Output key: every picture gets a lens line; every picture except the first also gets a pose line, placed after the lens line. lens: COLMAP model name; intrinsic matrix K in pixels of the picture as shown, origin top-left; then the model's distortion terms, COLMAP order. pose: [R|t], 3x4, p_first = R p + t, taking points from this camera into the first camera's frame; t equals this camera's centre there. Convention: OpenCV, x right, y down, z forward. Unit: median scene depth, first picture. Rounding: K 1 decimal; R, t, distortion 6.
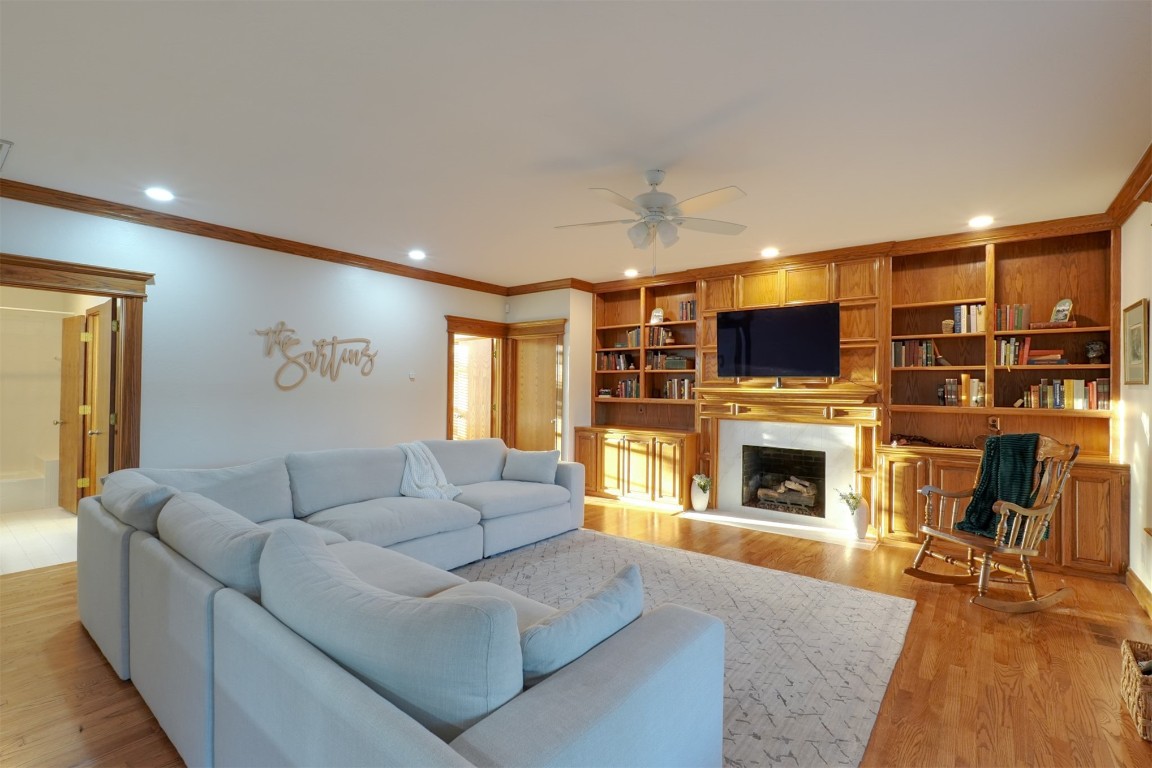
lens RADIAL K [[524.6, 0, 579.3], [0, 524.6, 383.4], [0, 0, 1]] dist [-0.001524, -0.000136]
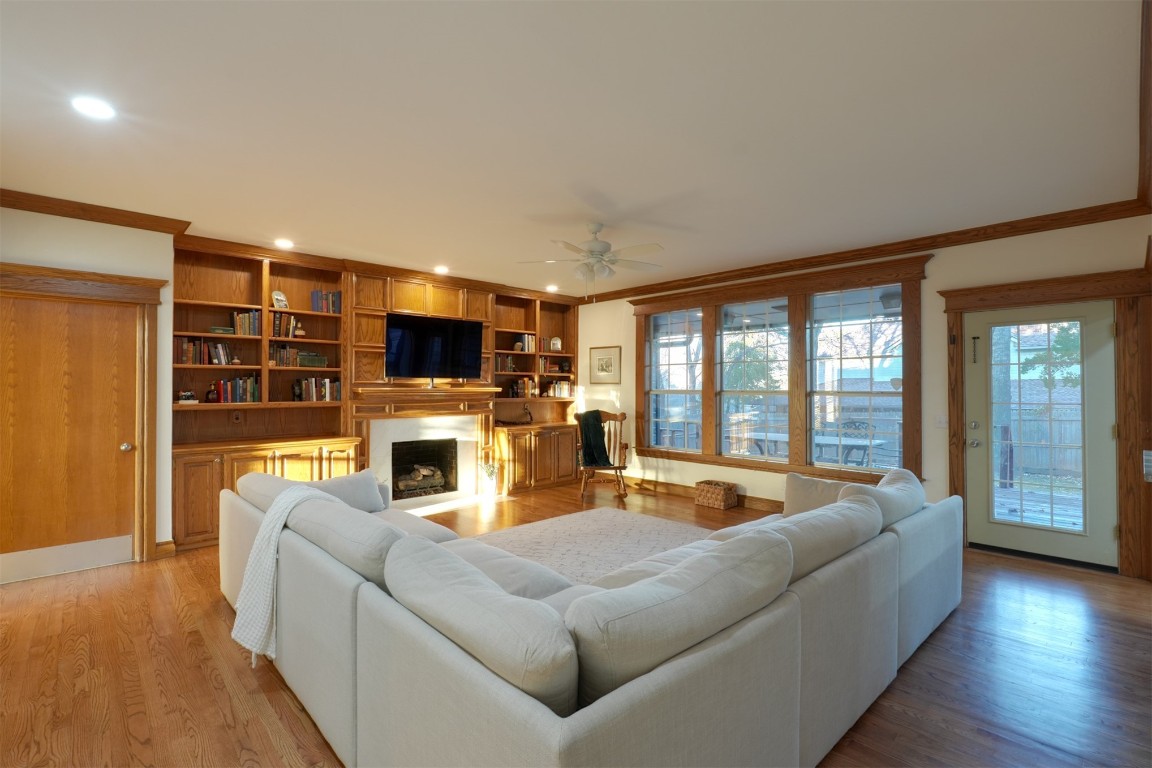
lens RADIAL K [[524.6, 0, 573.9], [0, 524.6, 385.2], [0, 0, 1]] dist [-0.001524, -0.000136]
pose [[0.163738, -0.006113, 0.986485, -0.714034], [-0.003732, 0.999970, 0.006816, -0.005186], [-0.986497, -0.004797, 0.163710, 0.517401]]
